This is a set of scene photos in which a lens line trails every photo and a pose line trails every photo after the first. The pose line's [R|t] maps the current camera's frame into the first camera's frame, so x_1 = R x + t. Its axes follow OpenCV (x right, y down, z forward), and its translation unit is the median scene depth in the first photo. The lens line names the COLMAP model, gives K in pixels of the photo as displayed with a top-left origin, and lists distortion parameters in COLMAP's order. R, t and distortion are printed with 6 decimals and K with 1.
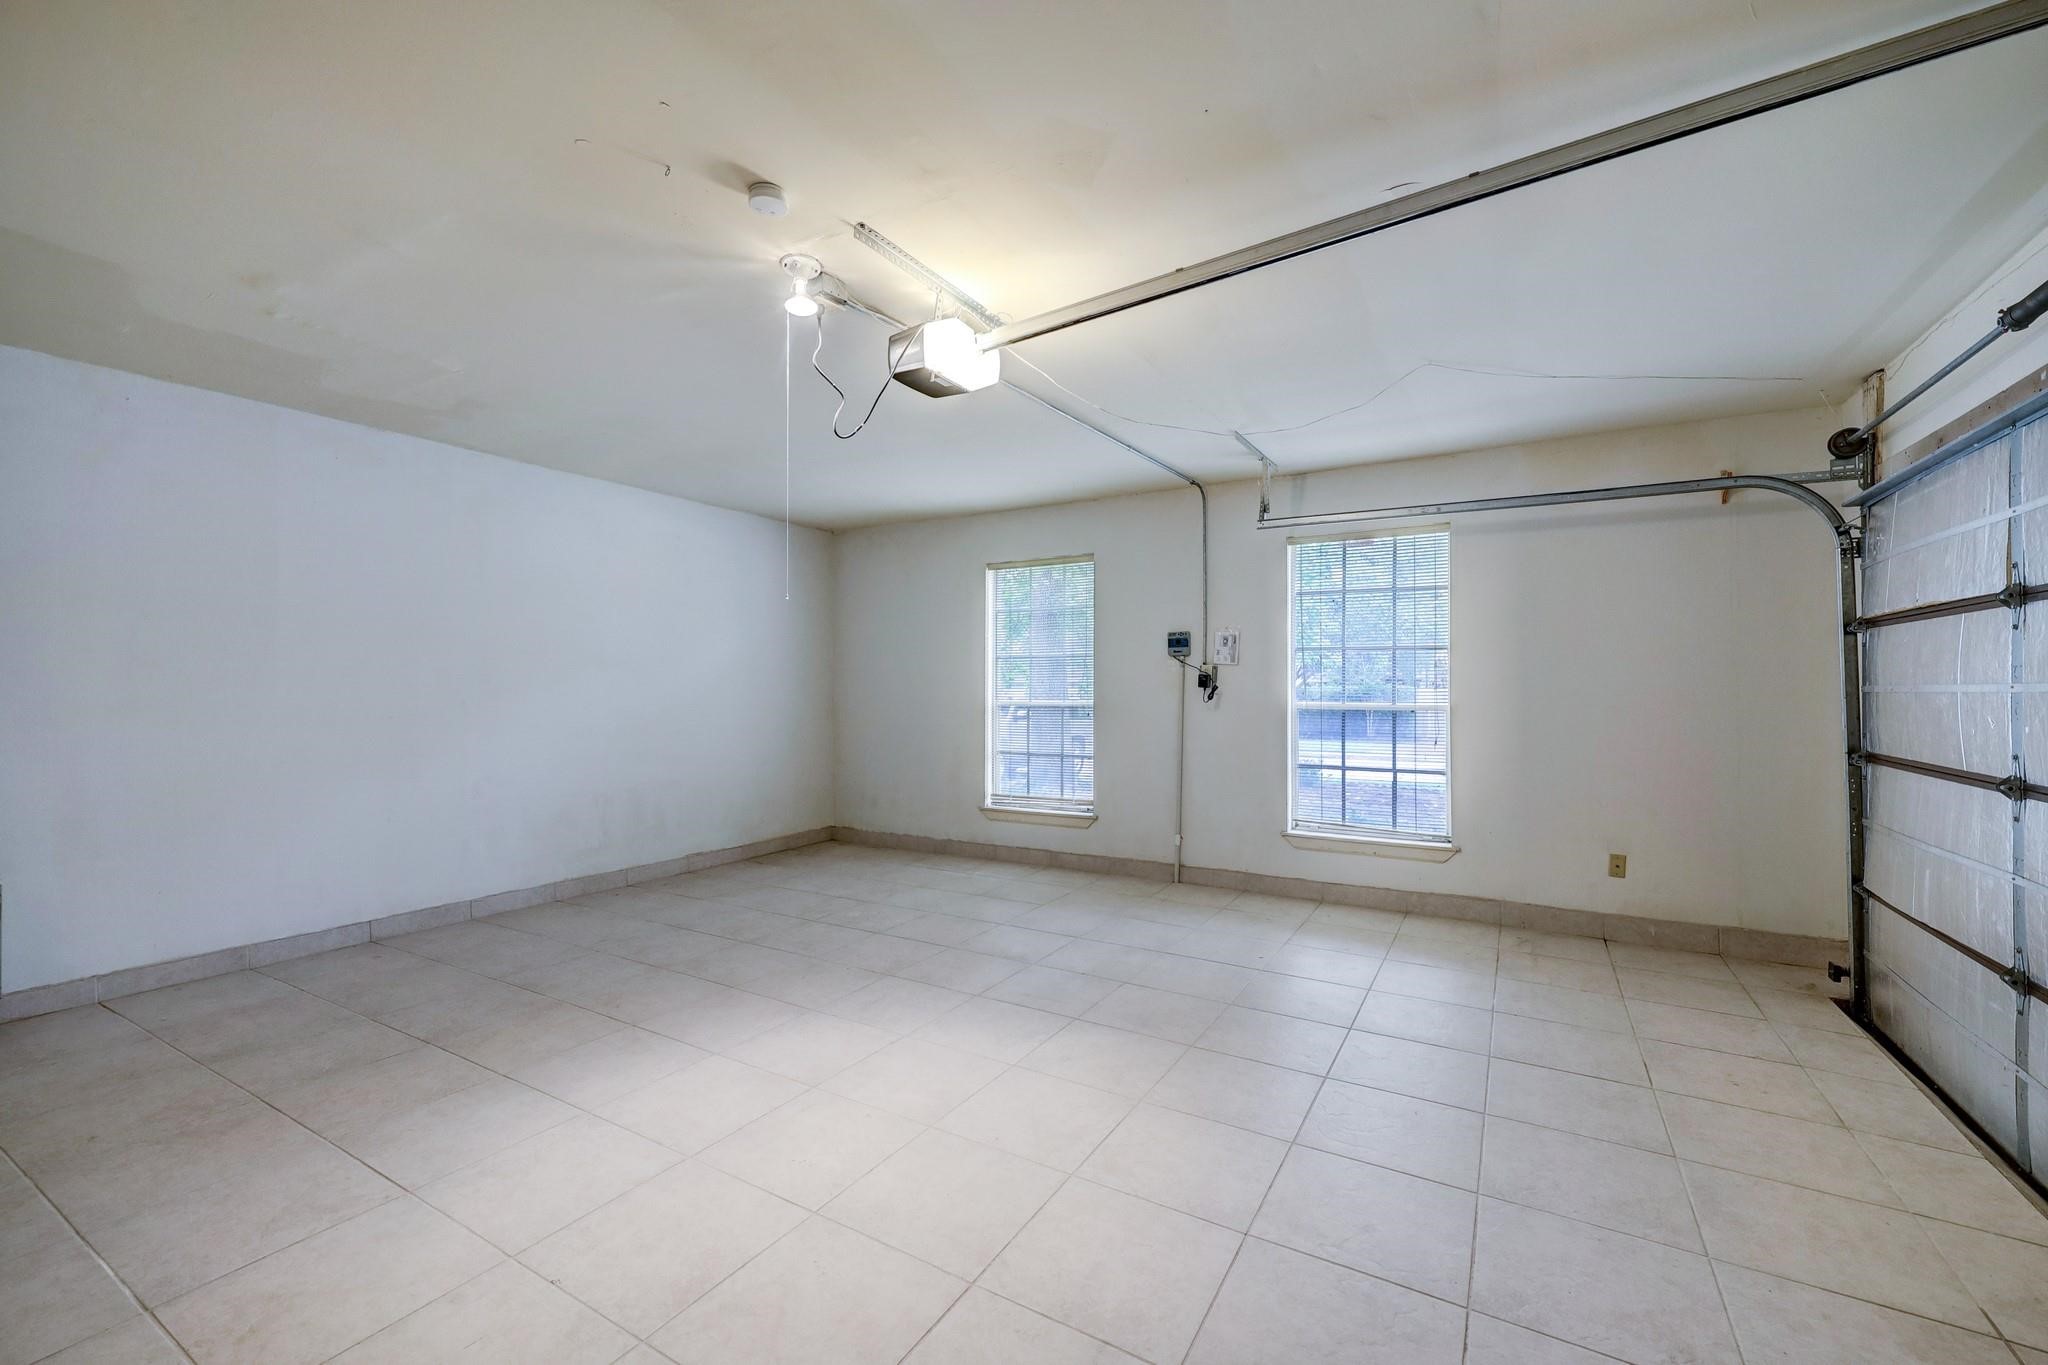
lens RADIAL K [[842.4, 0, 1029.6], [0, 842.4, 691.3], [0, 0, 1]] dist [0.001219, 0.000199]
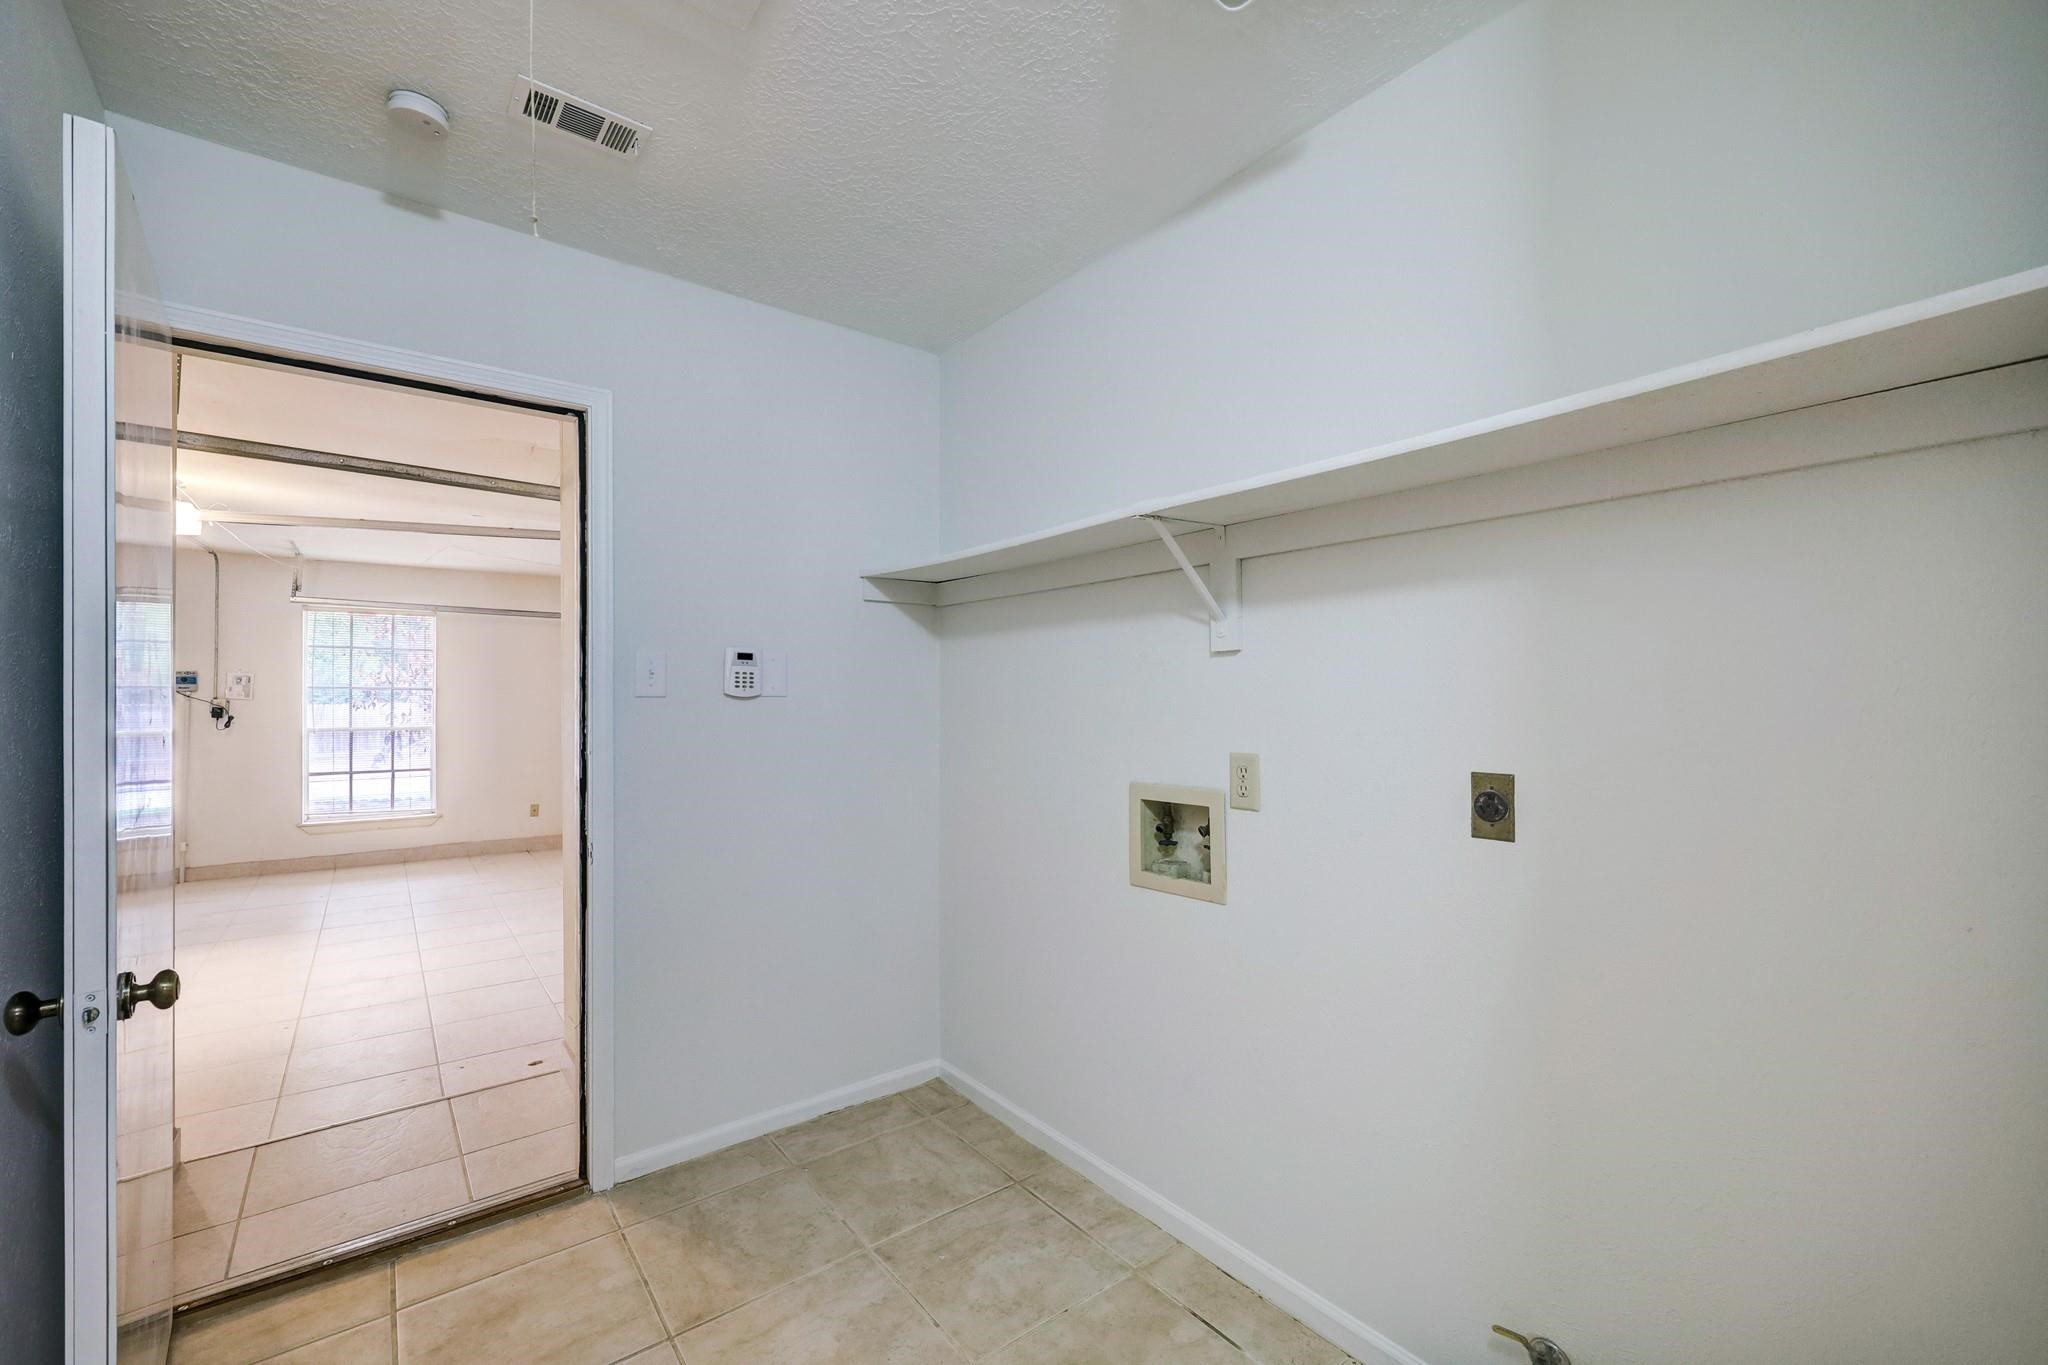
lens RADIAL K [[842.4, 0, 1029.6], [0, 842.4, 691.3], [0, 0, 1]] dist [0.001219, 0.000199]
pose [[0.364370, 0.006166, 0.931234, -0.514389], [0.003027, 0.999965, -0.007805, -0.030228], [-0.931249, 0.005663, 0.364339, -0.560715]]
